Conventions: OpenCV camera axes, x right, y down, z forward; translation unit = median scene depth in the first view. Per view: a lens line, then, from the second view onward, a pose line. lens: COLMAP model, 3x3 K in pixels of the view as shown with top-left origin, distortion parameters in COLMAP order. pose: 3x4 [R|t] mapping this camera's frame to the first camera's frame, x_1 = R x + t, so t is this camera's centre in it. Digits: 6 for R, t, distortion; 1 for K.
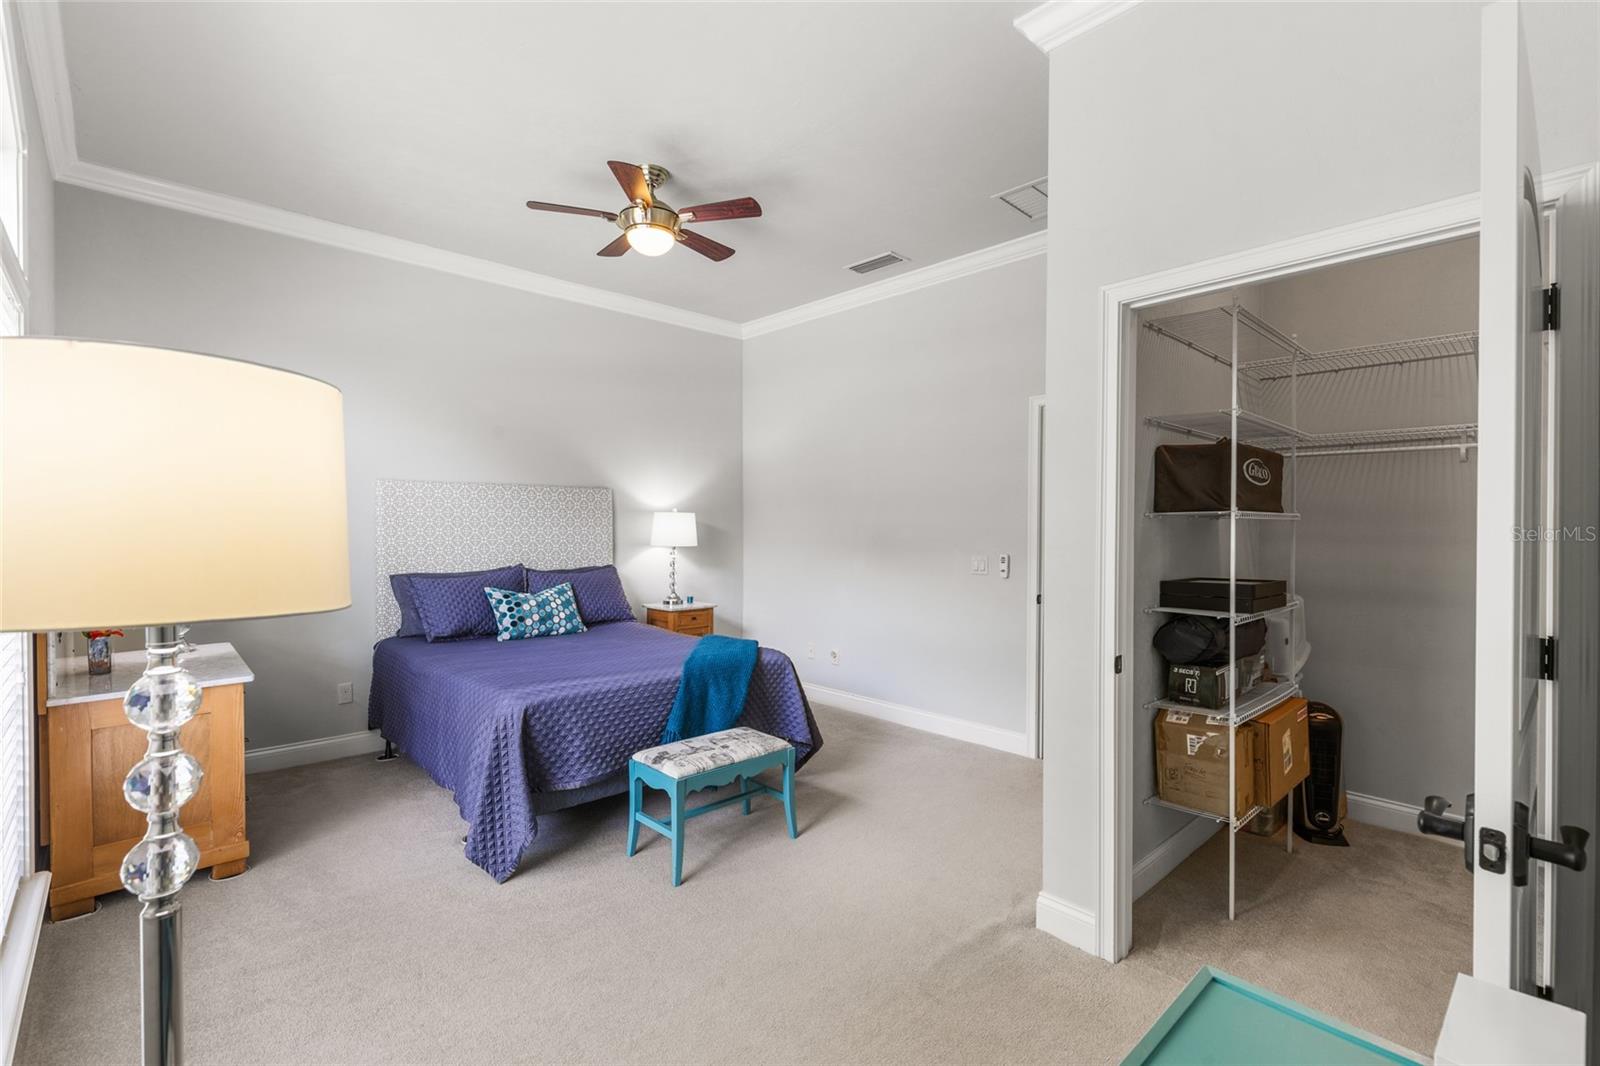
lens RADIAL K [[719.8, 0, 800.0], [0, 719.8, 533.0], [0, 0, 1]] dist [0.004810, 0.000321]
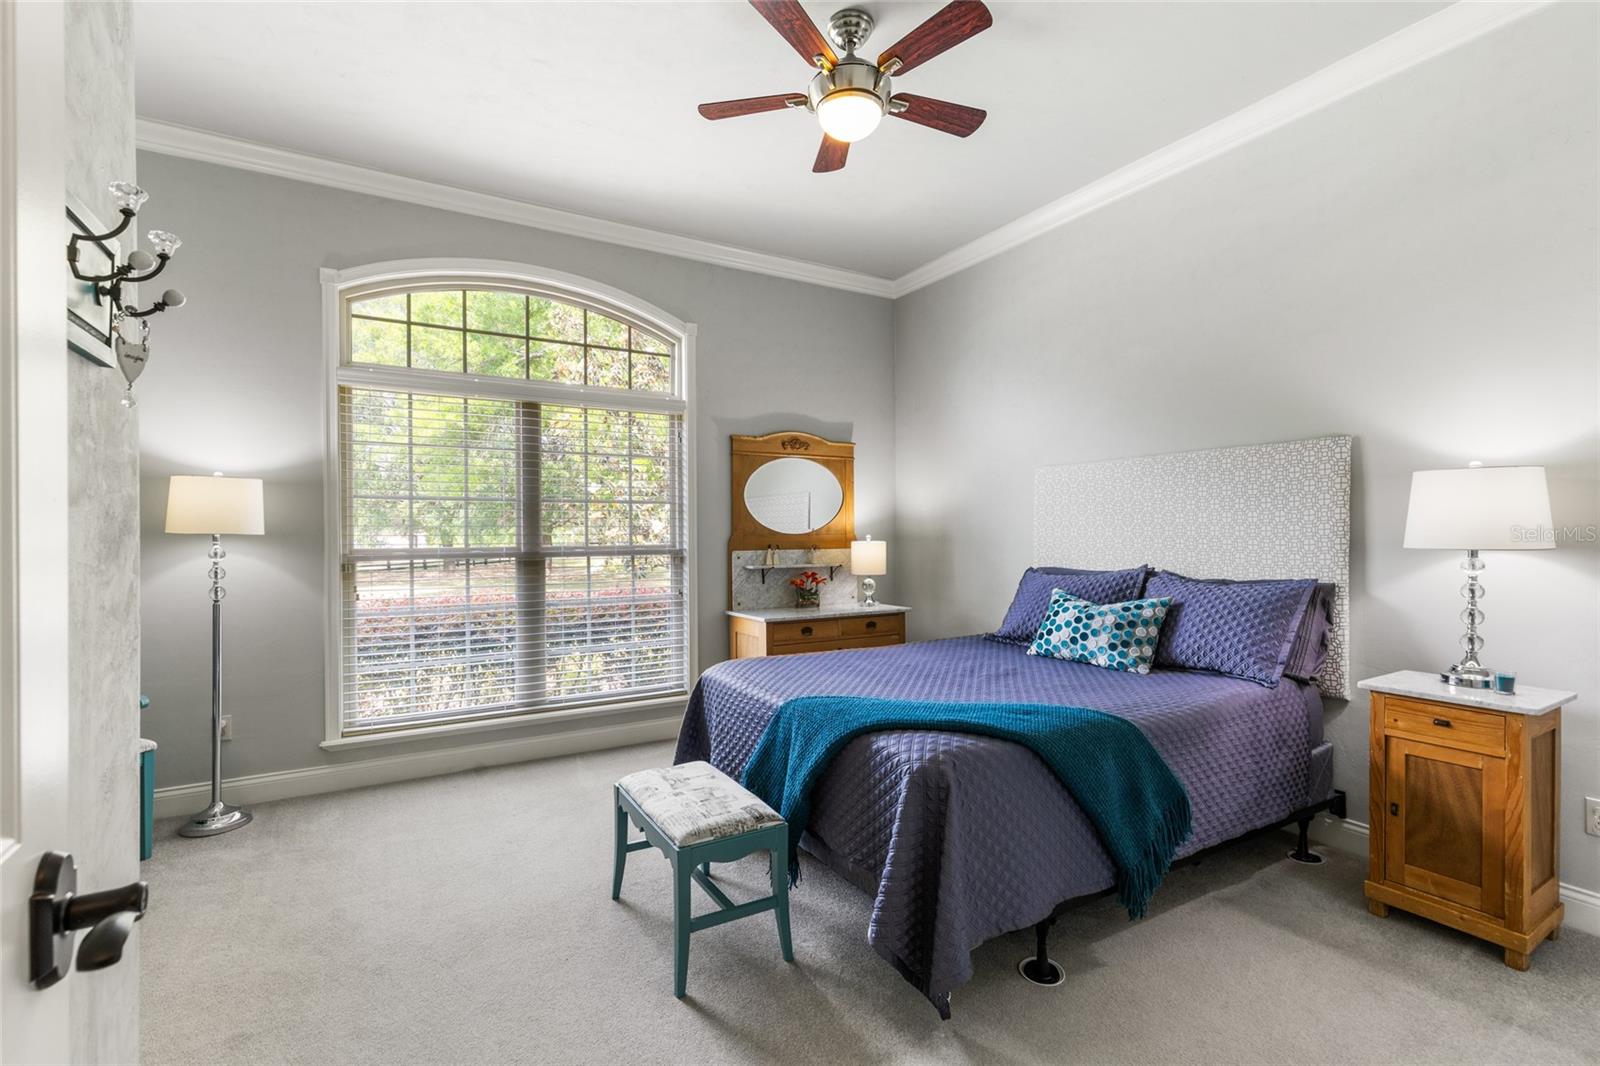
lens RADIAL K [[719.8, 0, 800.0], [0, 719.8, 533.0], [0, 0, 1]] dist [0.004810, 0.000321]
pose [[-0.244609, -0.002365, -0.969619, 0.374990], [-0.001778, 0.999996, -0.001990, 0.012050], [0.969620, 0.001237, -0.244612, 0.809409]]
